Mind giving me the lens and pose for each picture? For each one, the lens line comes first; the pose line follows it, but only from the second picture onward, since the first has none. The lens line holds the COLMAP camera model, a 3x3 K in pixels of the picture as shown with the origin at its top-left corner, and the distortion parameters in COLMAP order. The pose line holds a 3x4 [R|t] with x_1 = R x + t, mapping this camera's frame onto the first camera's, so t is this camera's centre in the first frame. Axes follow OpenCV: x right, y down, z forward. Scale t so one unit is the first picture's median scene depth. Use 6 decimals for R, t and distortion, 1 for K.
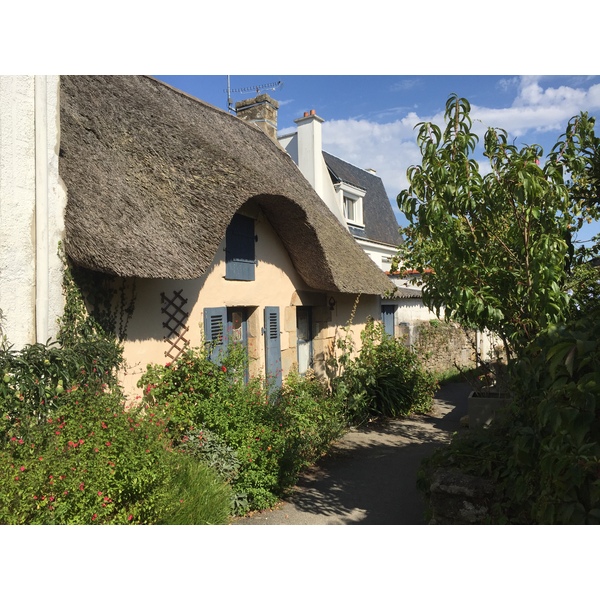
lens RADIAL K [[517.4, 0, 300.0], [0, 517.4, 300.0], [0, 0, 1]] dist [0.053290, -0.010369]
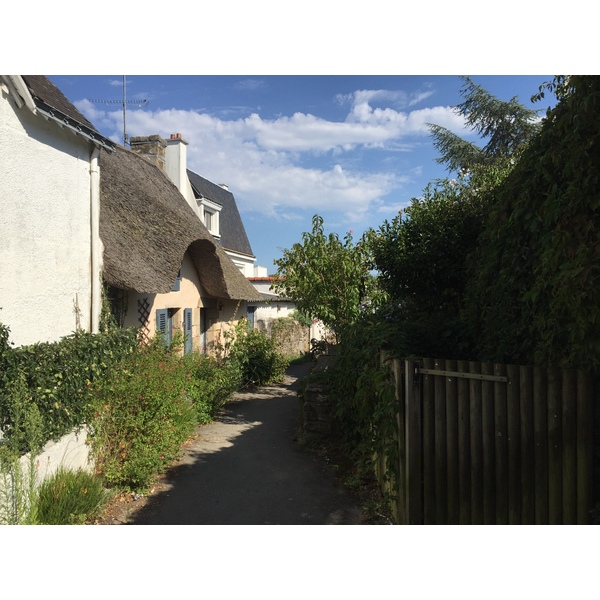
lens RADIAL K [[517.4, 0, 300.0], [0, 517.4, 300.0], [0, 0, 1]] dist [0.053290, -0.010369]
pose [[0.948638, 0.024841, 0.315386, -0.191389], [-0.027012, 0.999632, 0.002513, -0.020048], [-0.315207, -0.010903, 0.948960, -0.445507]]
